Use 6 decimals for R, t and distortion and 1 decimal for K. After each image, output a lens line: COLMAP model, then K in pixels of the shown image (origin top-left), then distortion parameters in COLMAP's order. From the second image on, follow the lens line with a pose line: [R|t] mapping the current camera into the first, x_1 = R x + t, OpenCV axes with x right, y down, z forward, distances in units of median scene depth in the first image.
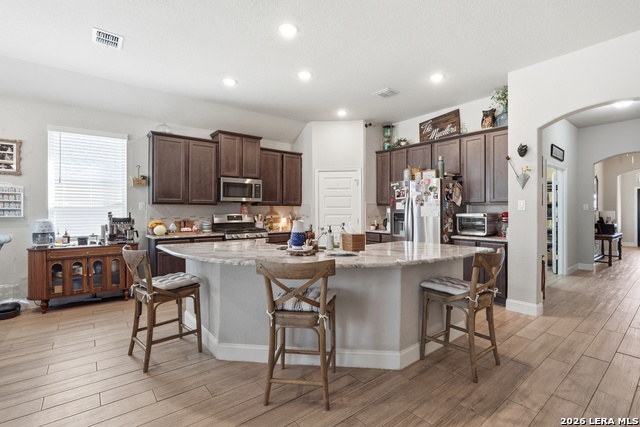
lens RADIAL K [[298.2, 0, 325.4], [0, 298.2, 211.7], [0, 0, 1]] dist [-0.011092, 0.002509]
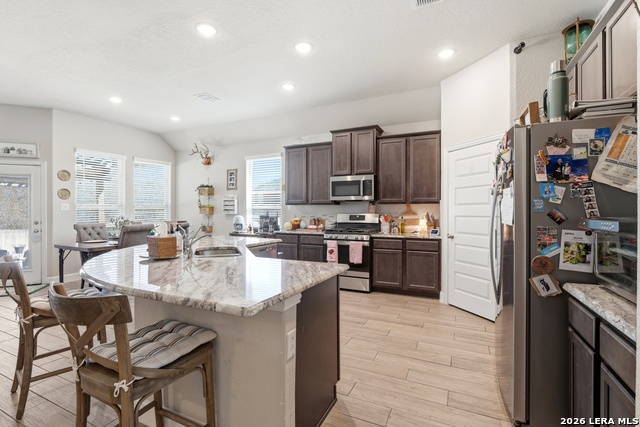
lens RADIAL K [[298.2, 0, 324.3], [0, 298.2, 211.6], [0, 0, 1]] dist [-0.011092, 0.002509]
pose [[0.431272, 0.003278, -0.902216, 0.582514], [-0.002429, 0.999994, 0.002472, -0.000494], [0.902219, 0.001125, 0.431277, 0.571499]]
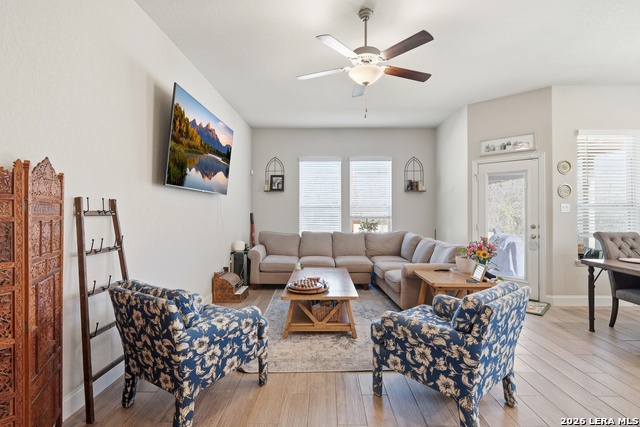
lens RADIAL K [[298.2, 0, 322.1], [0, 298.2, 205.4], [0, 0, 1]] dist [-0.011092, 0.002509]
pose [[-0.649296, -0.018454, -0.760312, 0.276371], [-0.010301, 0.999827, -0.015470, 0.000909], [0.760466, -0.002213, -0.649374, 0.193459]]
